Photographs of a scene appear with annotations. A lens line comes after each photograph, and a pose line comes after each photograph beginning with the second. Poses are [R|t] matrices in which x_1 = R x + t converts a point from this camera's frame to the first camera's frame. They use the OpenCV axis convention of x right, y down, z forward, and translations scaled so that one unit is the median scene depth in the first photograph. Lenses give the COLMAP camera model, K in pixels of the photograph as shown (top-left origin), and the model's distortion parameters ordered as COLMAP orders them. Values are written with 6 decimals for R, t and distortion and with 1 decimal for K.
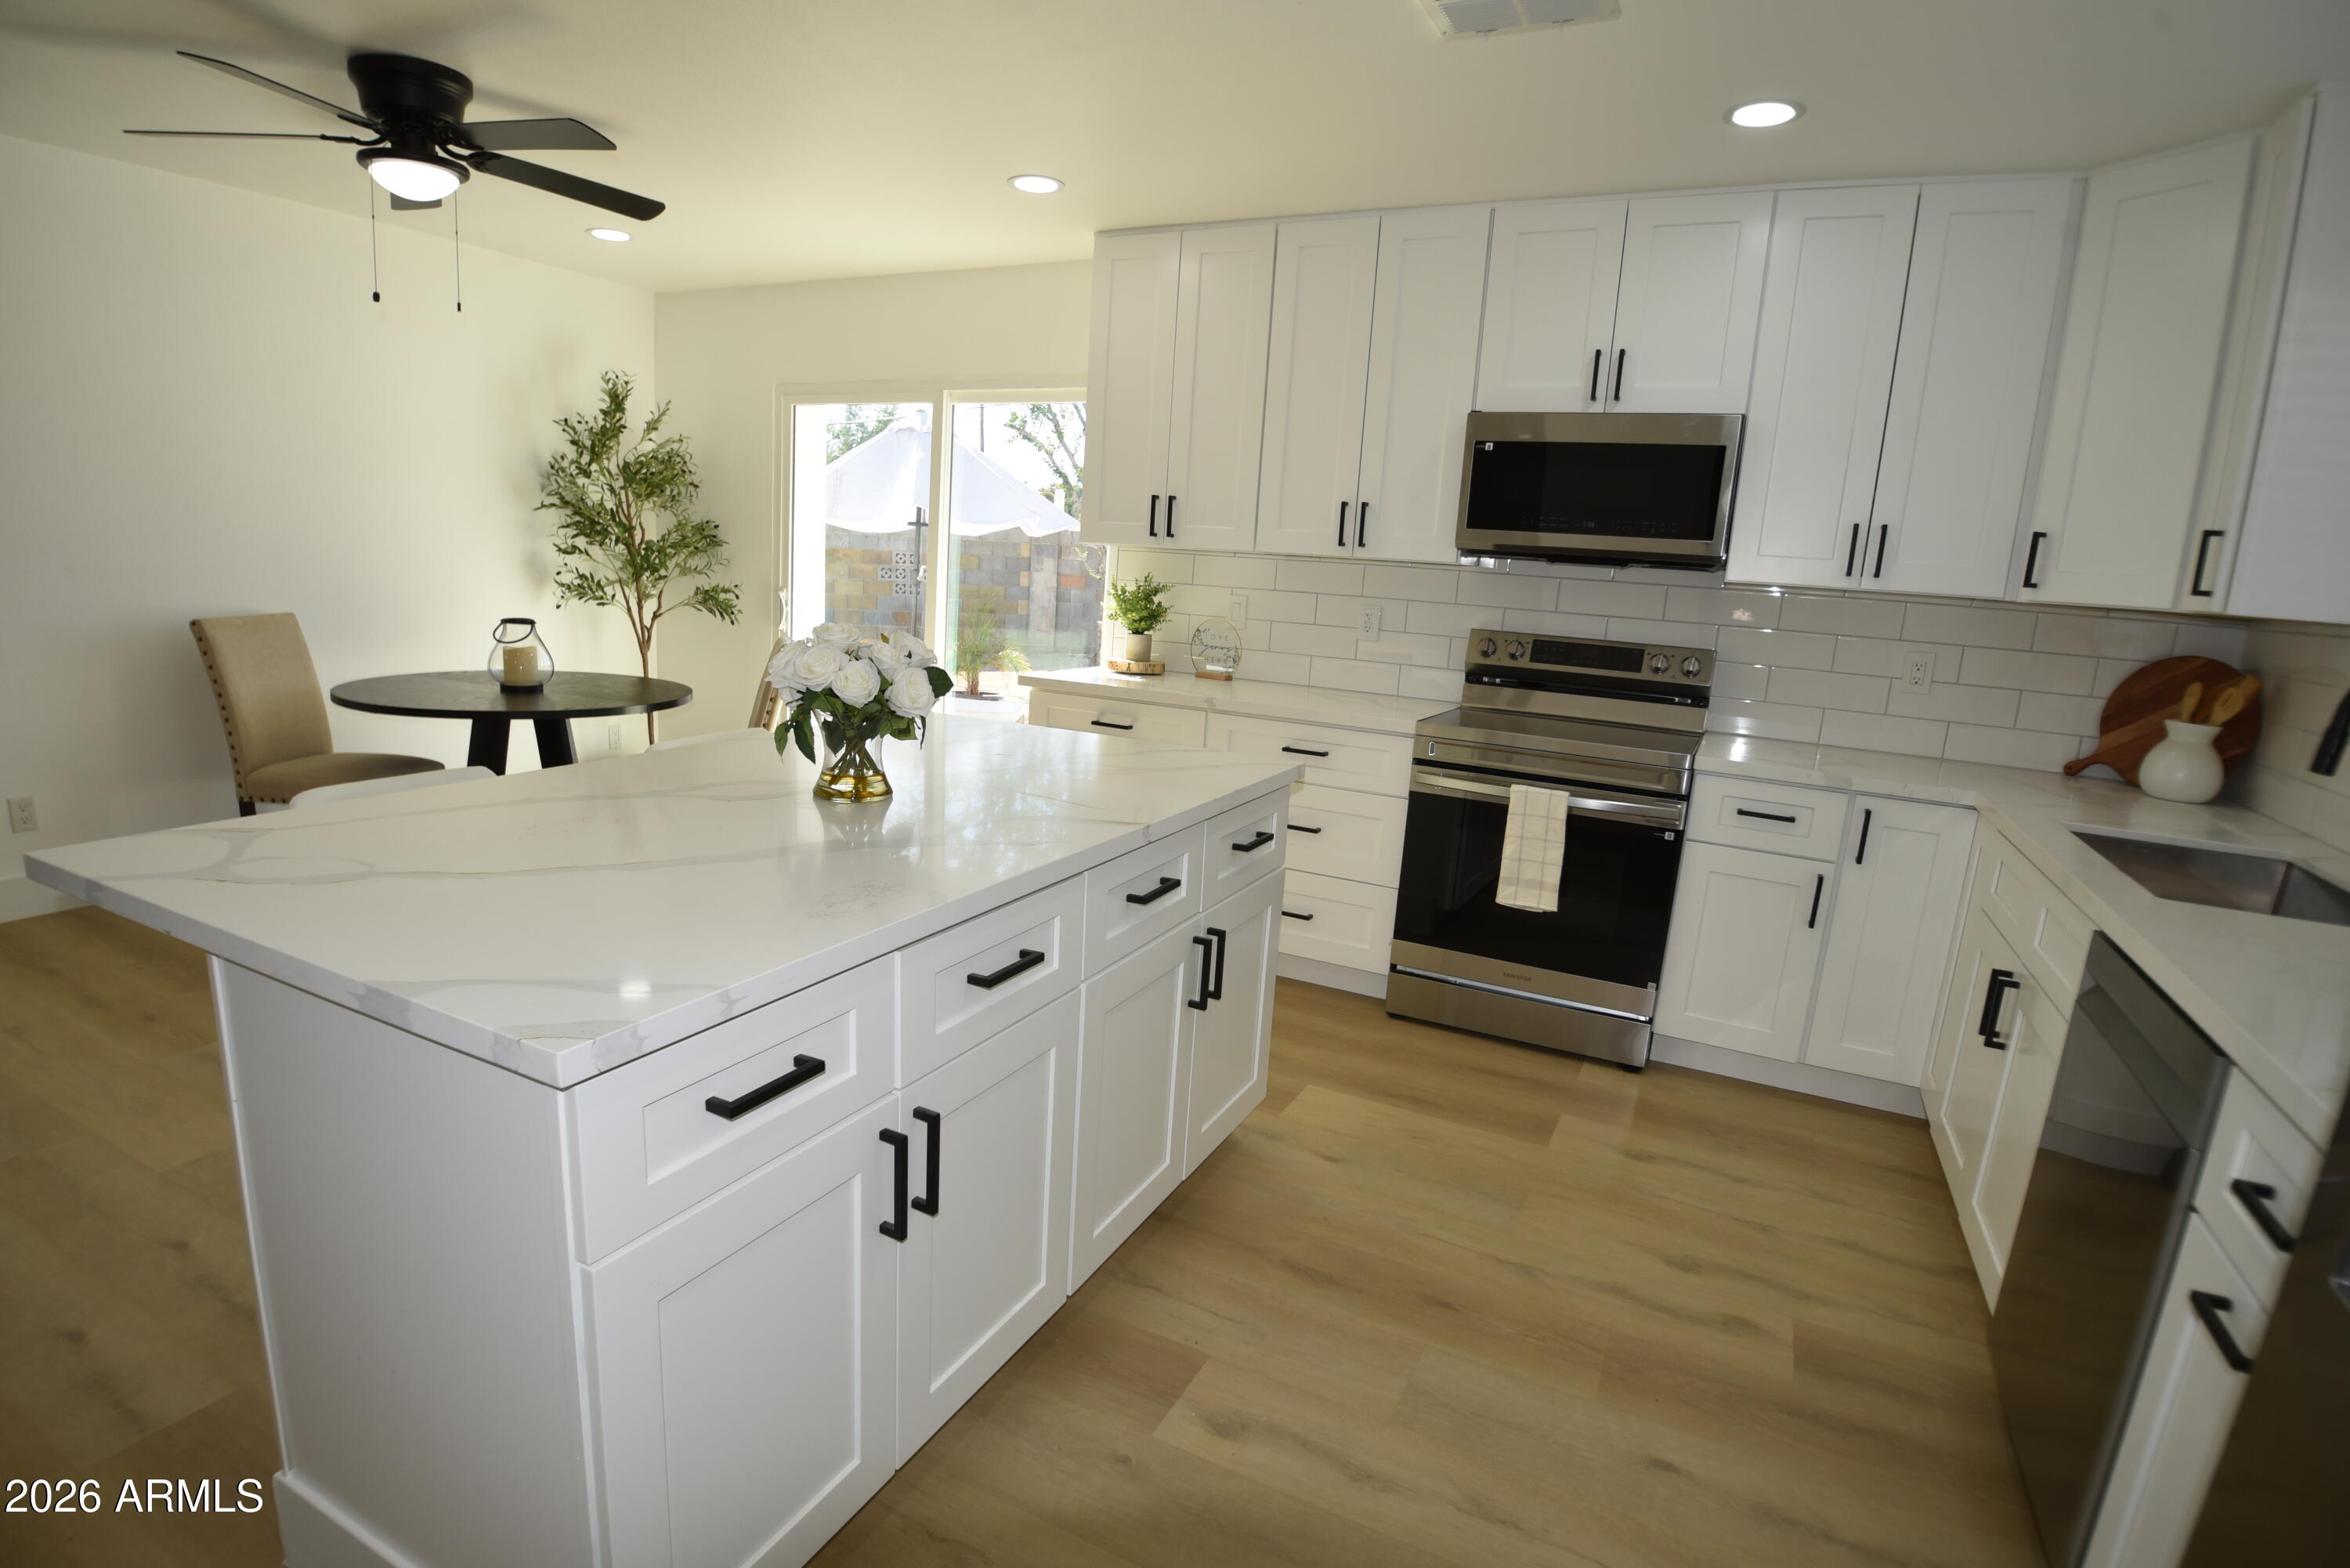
lens RADIAL K [[1200.0, 0, 1139.2], [0, 1200.0, 803.5], [0, 0, 1]] dist [-0.040839, -0.005090]
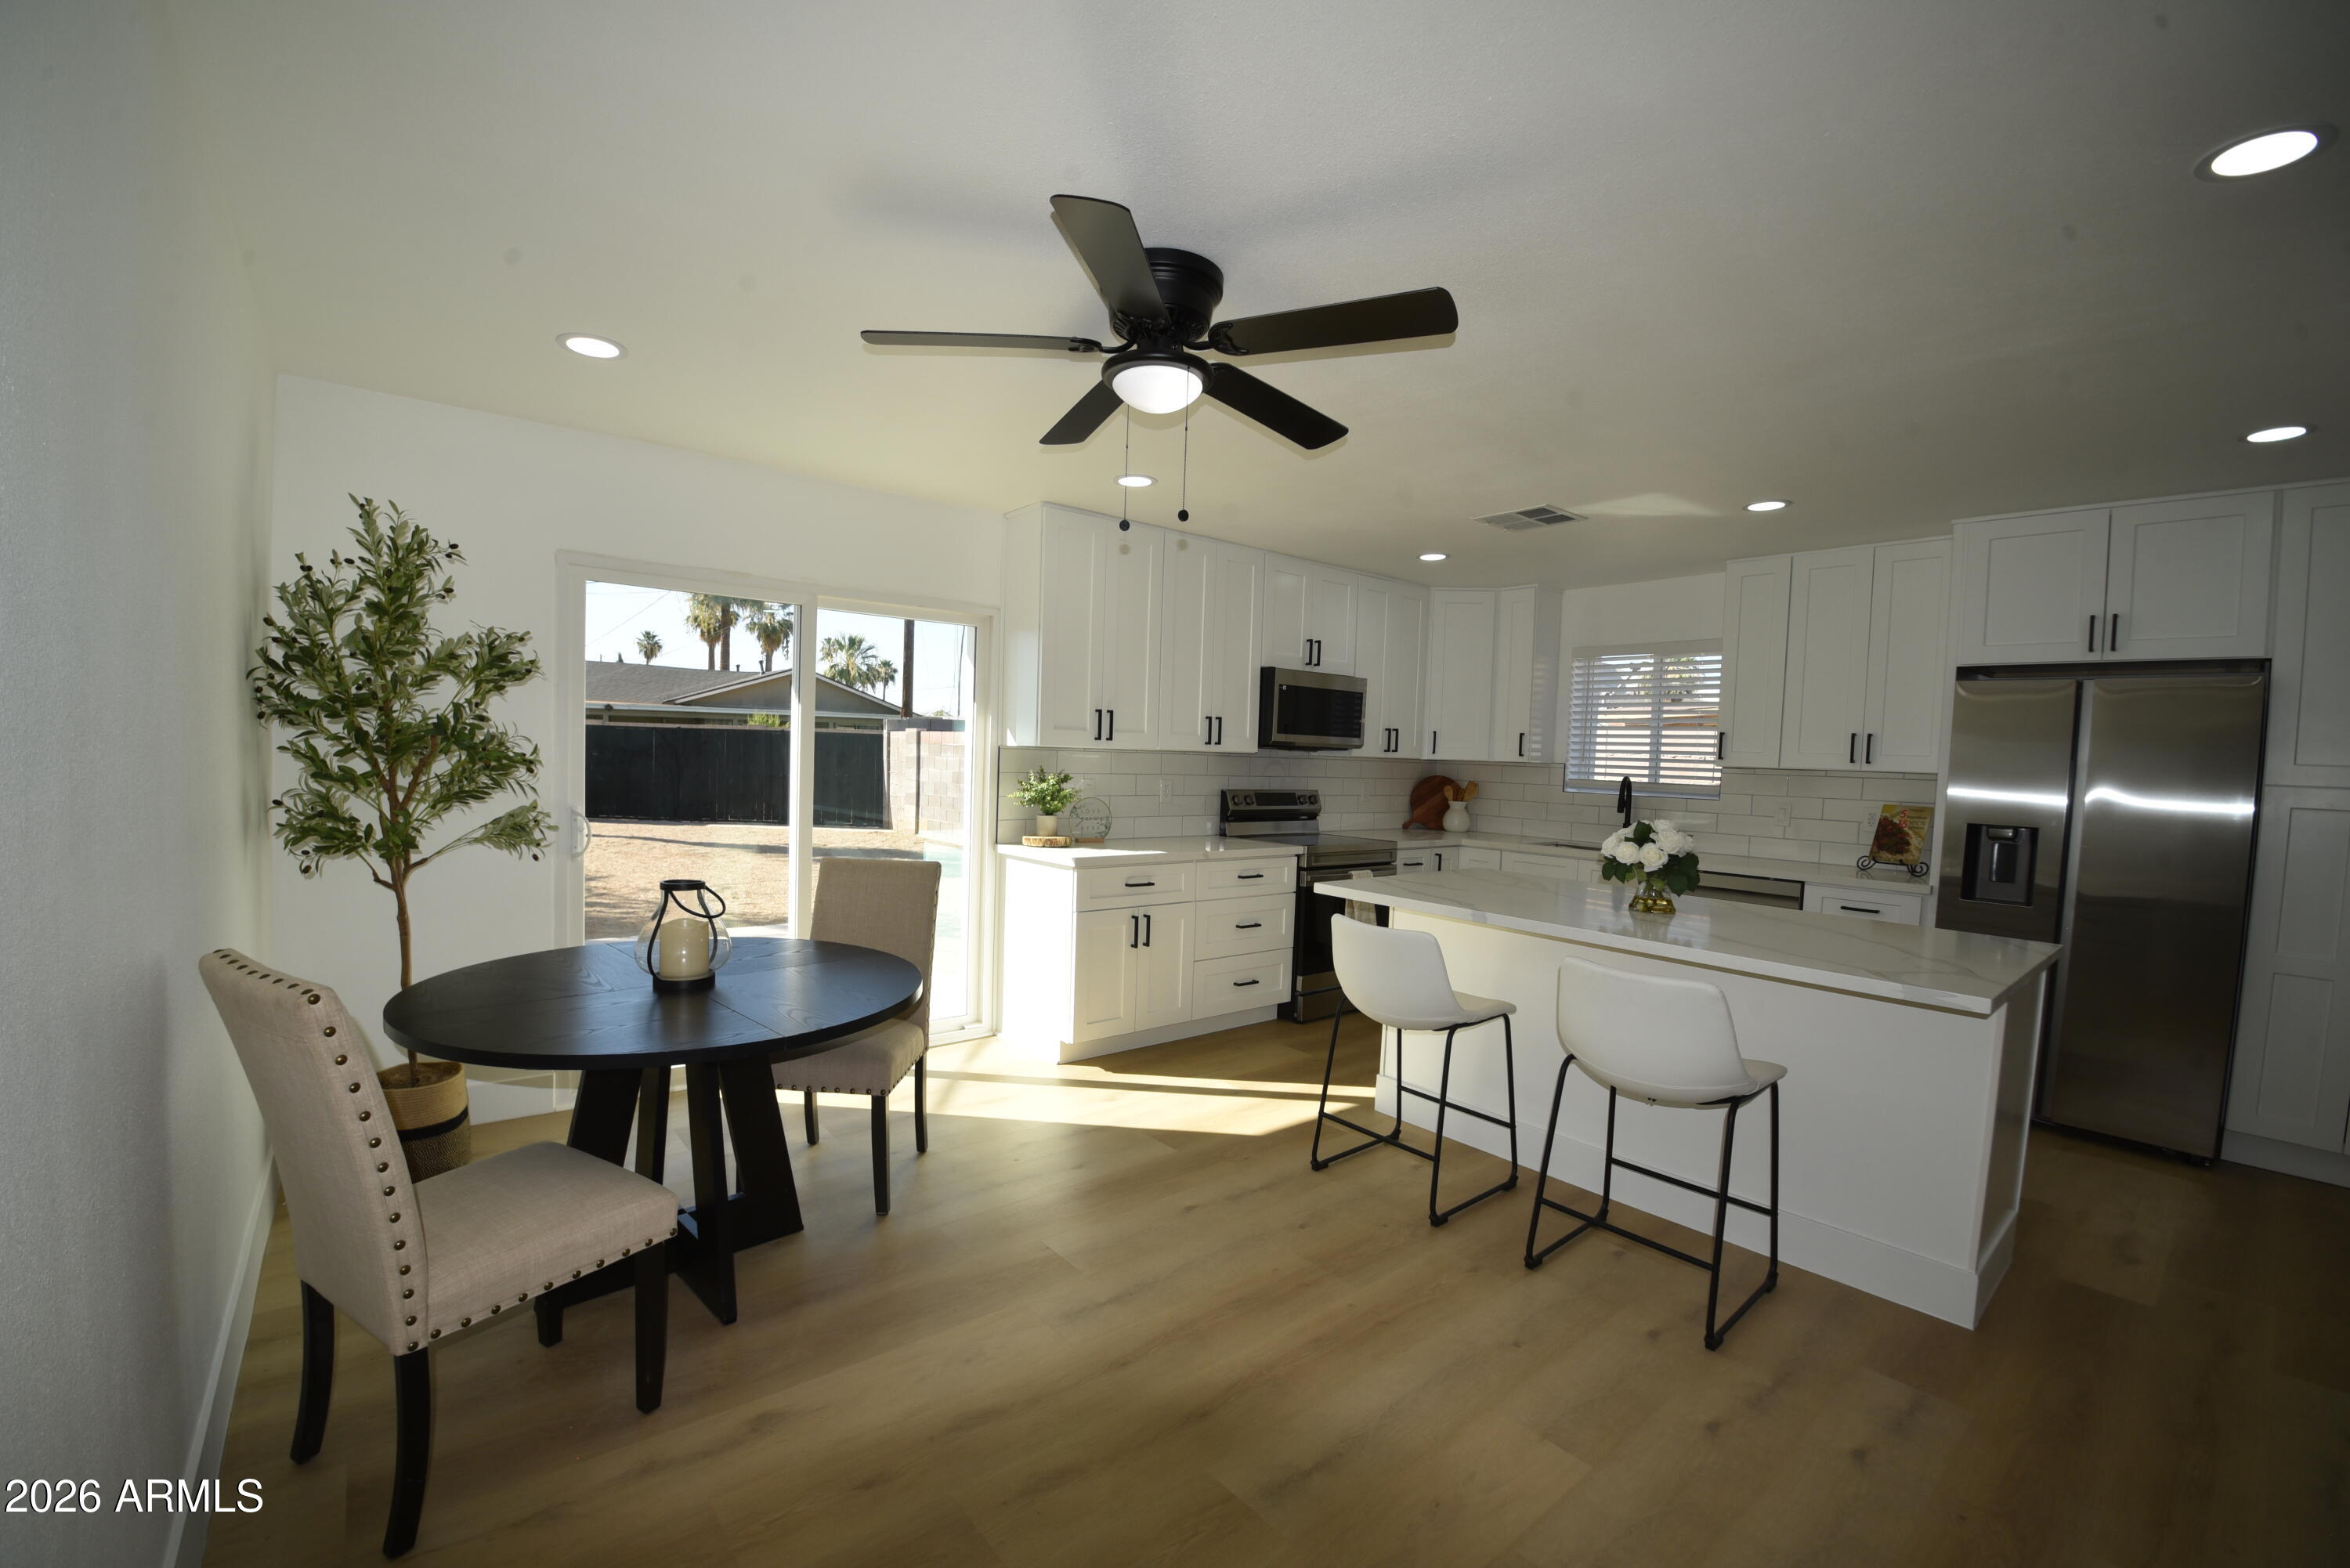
lens RADIAL K [[962.1, 0, 1154.8], [0, 962.1, 805.7], [0, 0, 1]] dist [-0.038873, 0.000337]
pose [[0.392649, -0.093879, 0.914884, -0.918803], [0.178804, 0.983587, 0.024190, -0.163878], [-0.902139, 0.154087, 0.402991, 0.524255]]
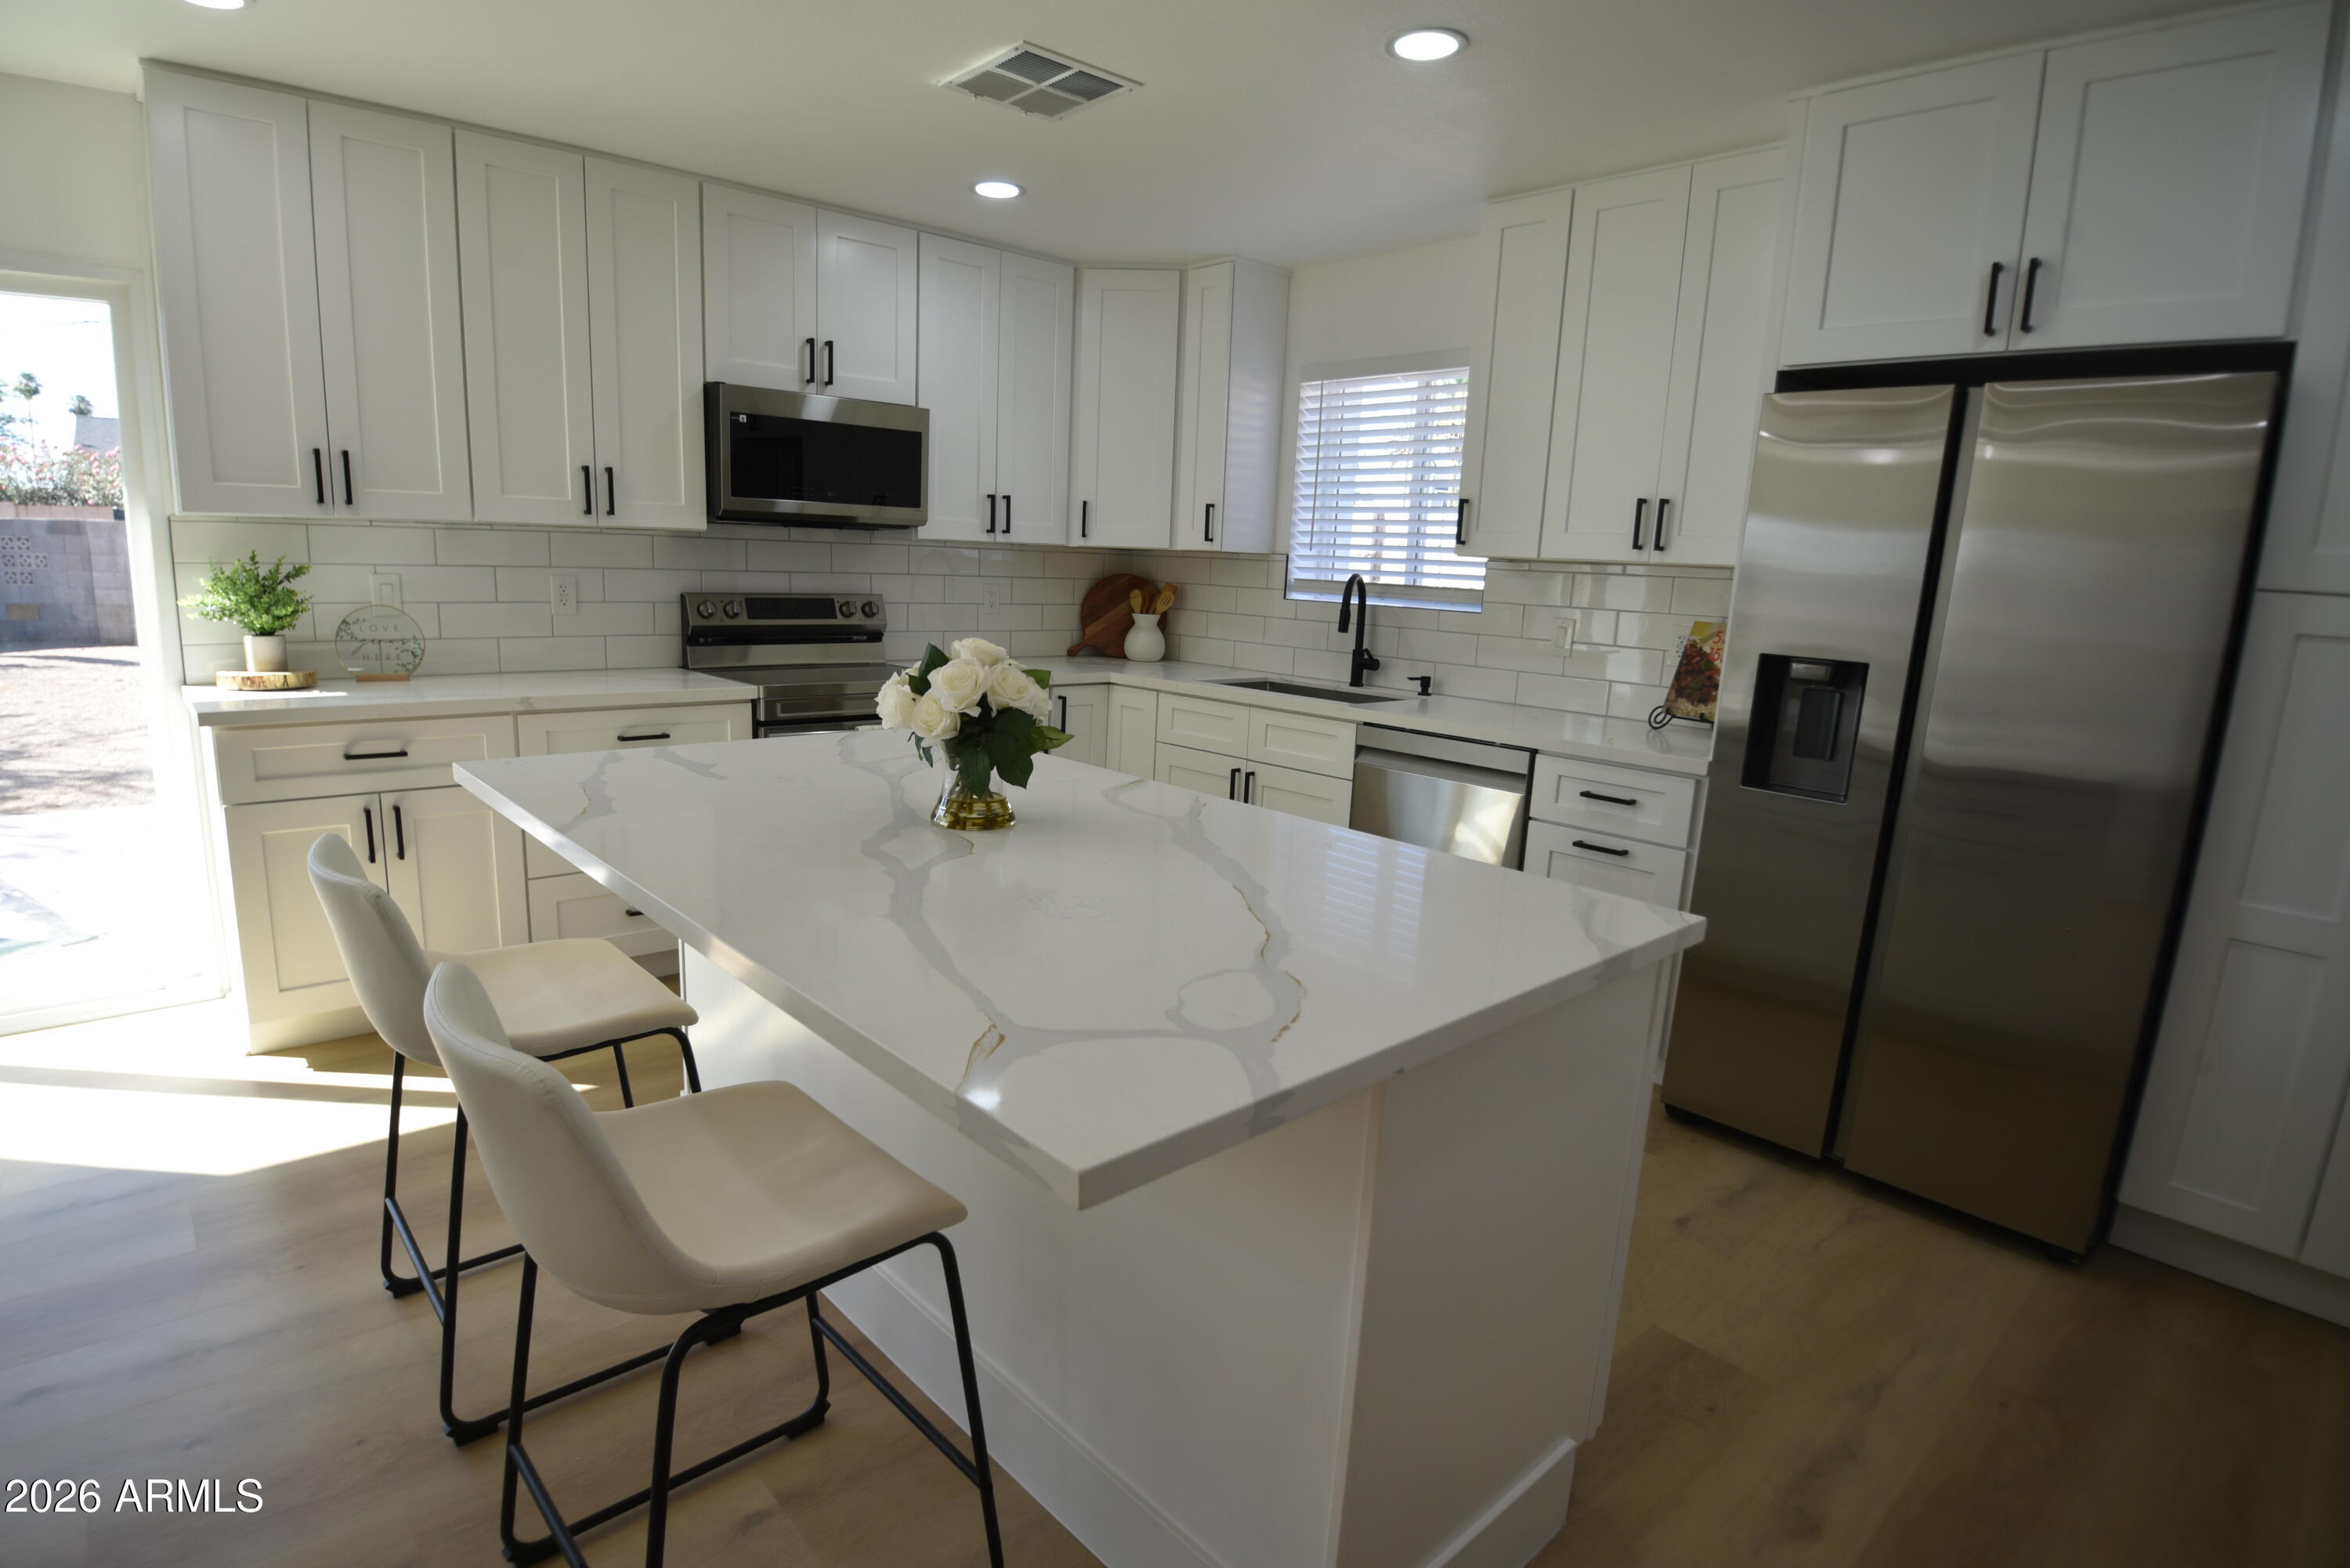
lens RADIAL K [[1200.0, 0, 1139.2], [0, 1200.0, 803.5], [0, 0, 1]] dist [-0.040839, -0.005090]
pose [[0.354121, -0.231477, 0.906100, -0.511524], [0.173469, 0.968328, 0.179579, -0.082200], [-0.918971, 0.093587, 0.383059, 0.257192]]
